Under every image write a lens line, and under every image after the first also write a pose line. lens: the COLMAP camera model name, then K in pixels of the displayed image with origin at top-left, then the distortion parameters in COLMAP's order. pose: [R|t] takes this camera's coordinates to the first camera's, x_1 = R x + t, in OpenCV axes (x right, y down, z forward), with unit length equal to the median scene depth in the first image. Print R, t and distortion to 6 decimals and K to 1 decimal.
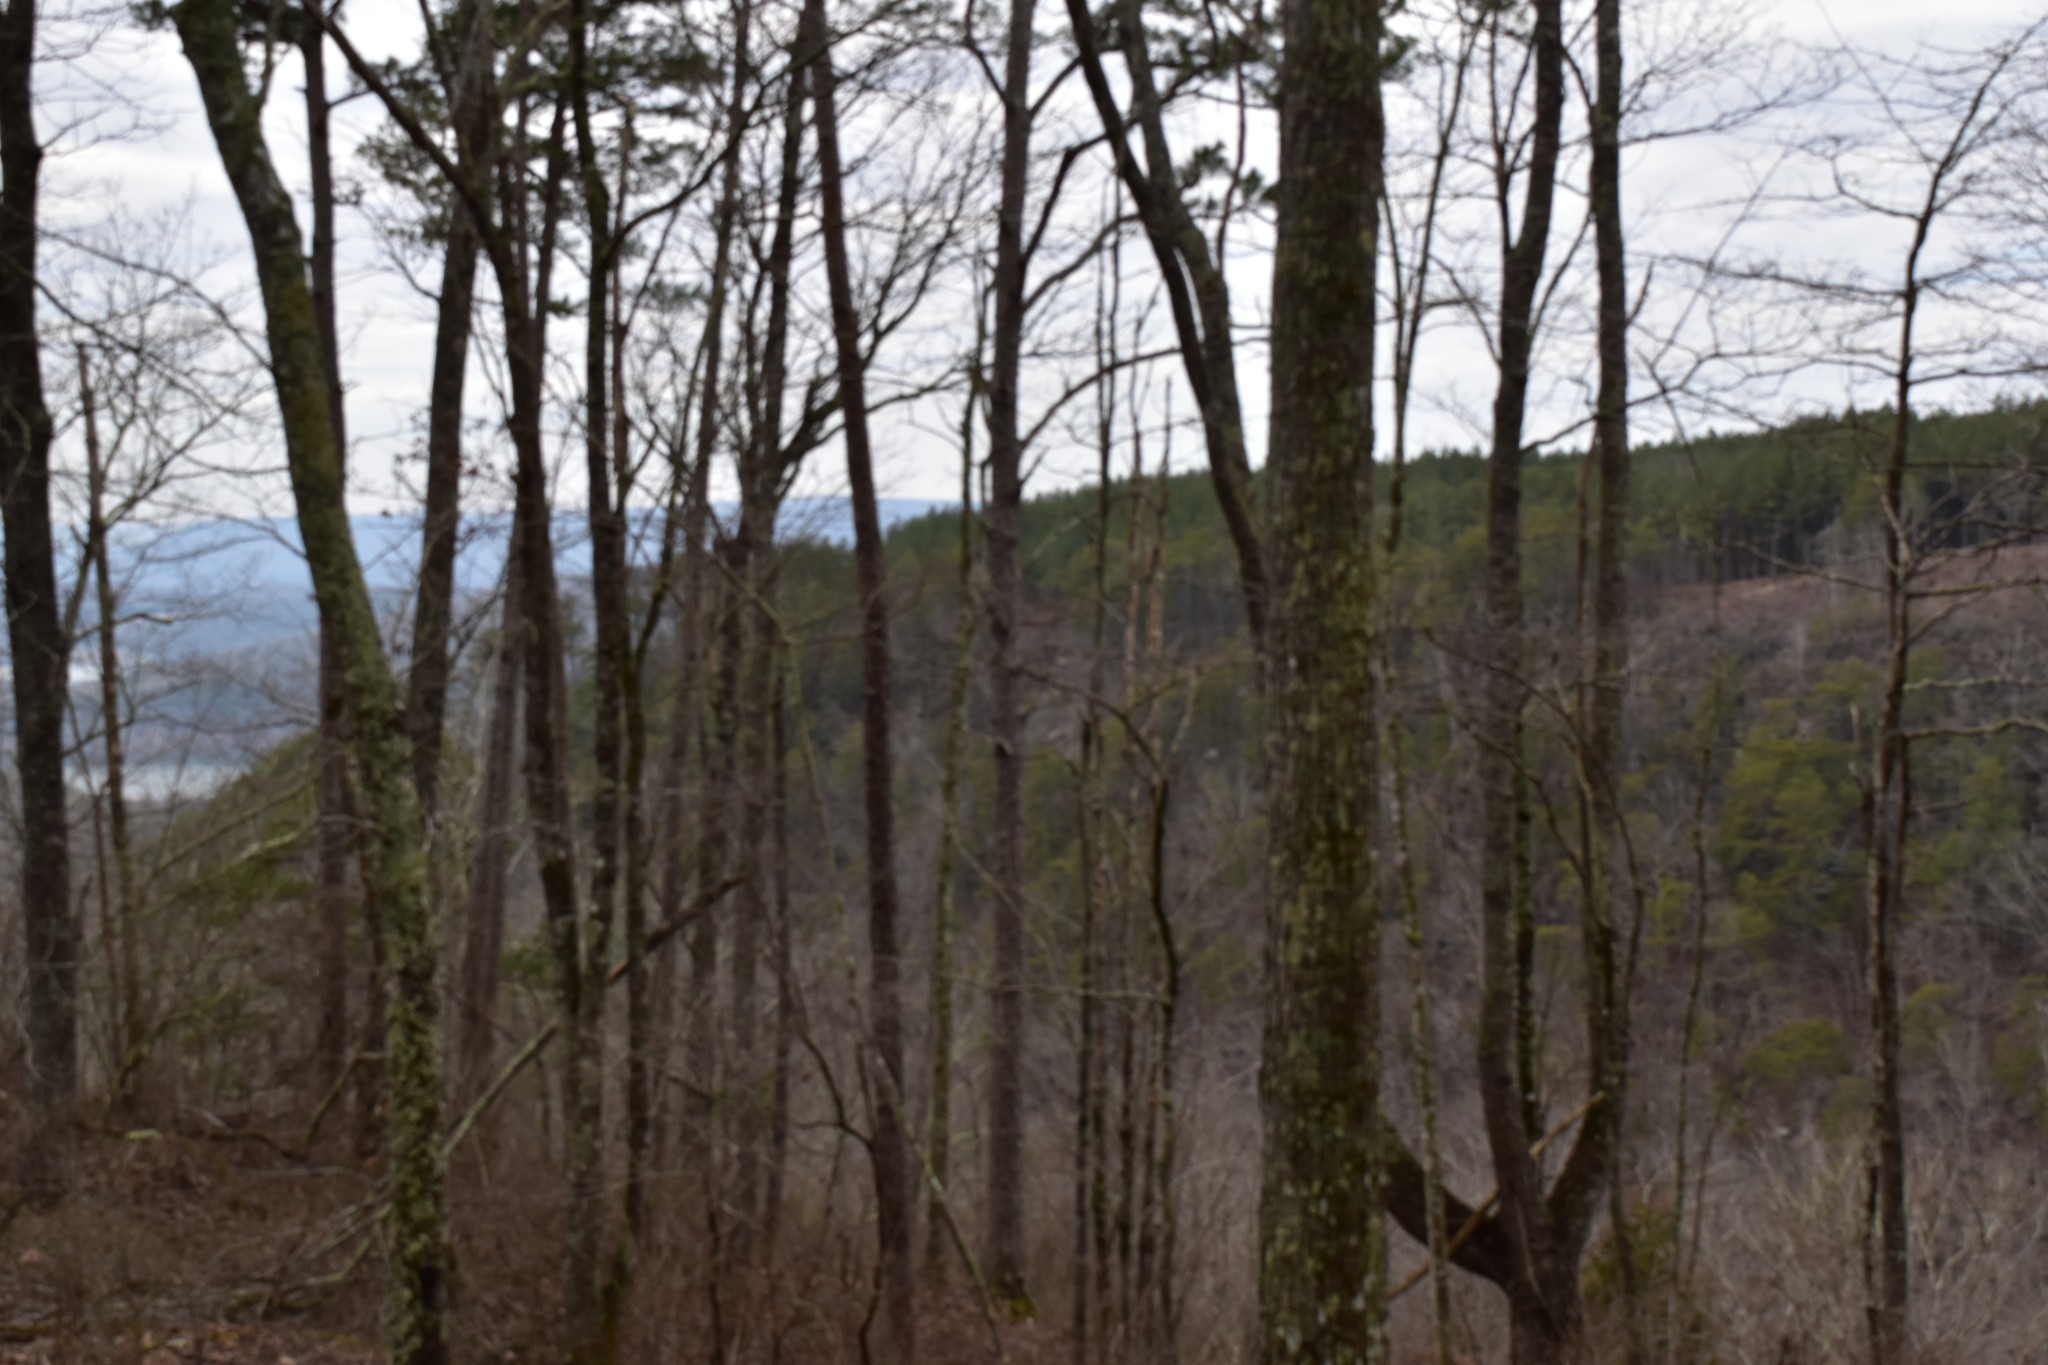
lens RADIAL K [[2853.1, 0, 1024.0], [0, 2853.1, 682.5], [0, 0, 1]] dist [-0.024162, -0.030014]
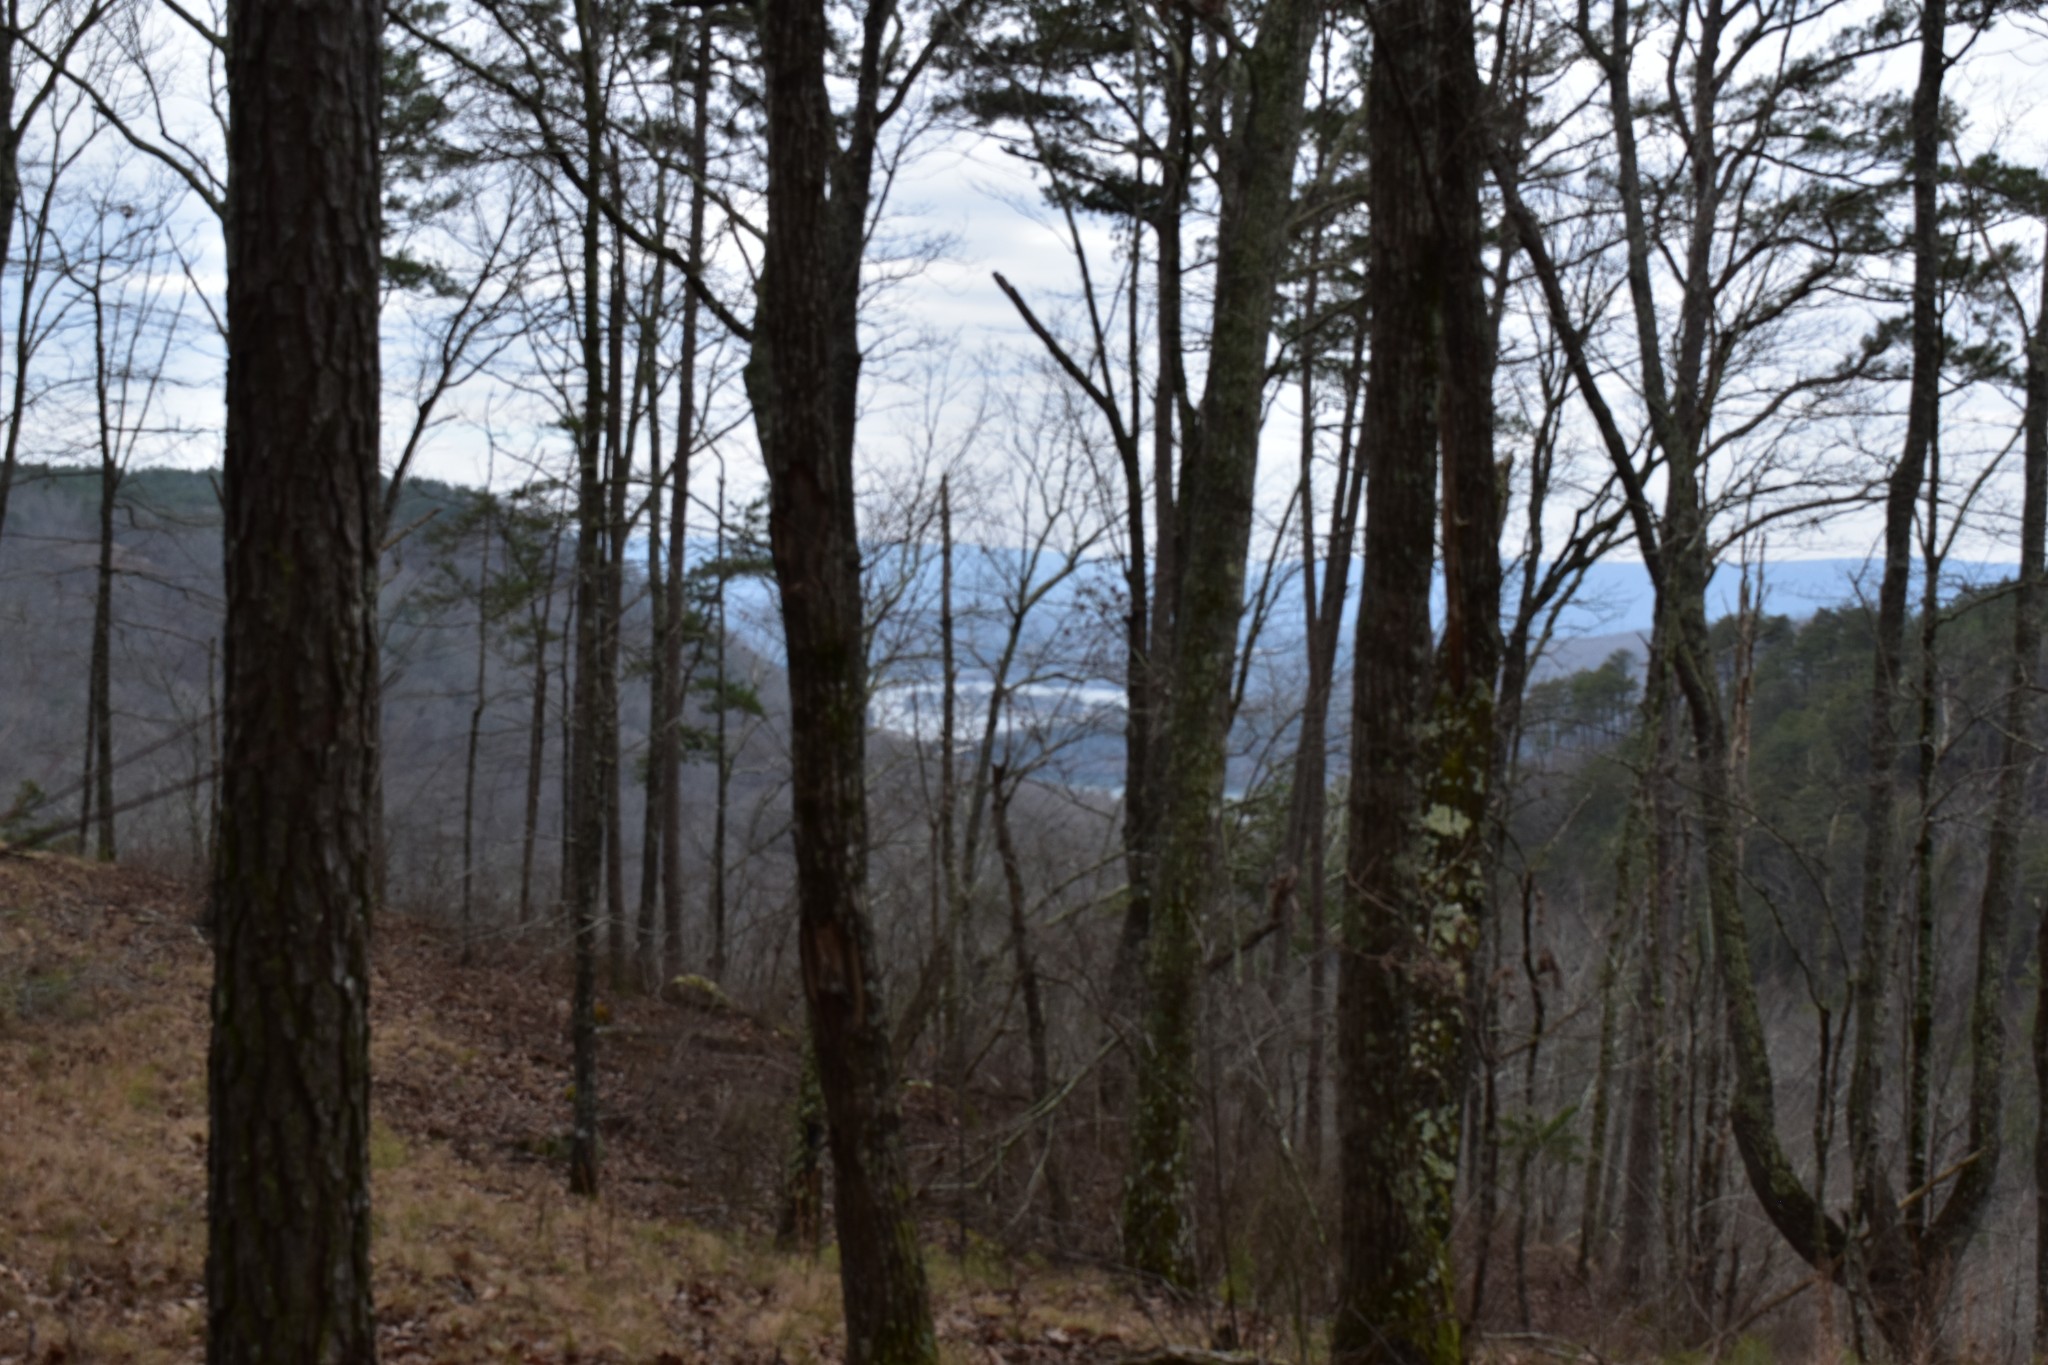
lens RADIAL K [[2853.1, 0, 1024.0], [0, 2853.1, 682.5], [0, 0, 1]] dist [-0.024162, -0.030014]
pose [[0.928810, 0.050306, -0.367126, 0.278679], [-0.056522, 0.998382, -0.006192, -0.028764], [0.366221, 0.026501, 0.930151, -0.291364]]
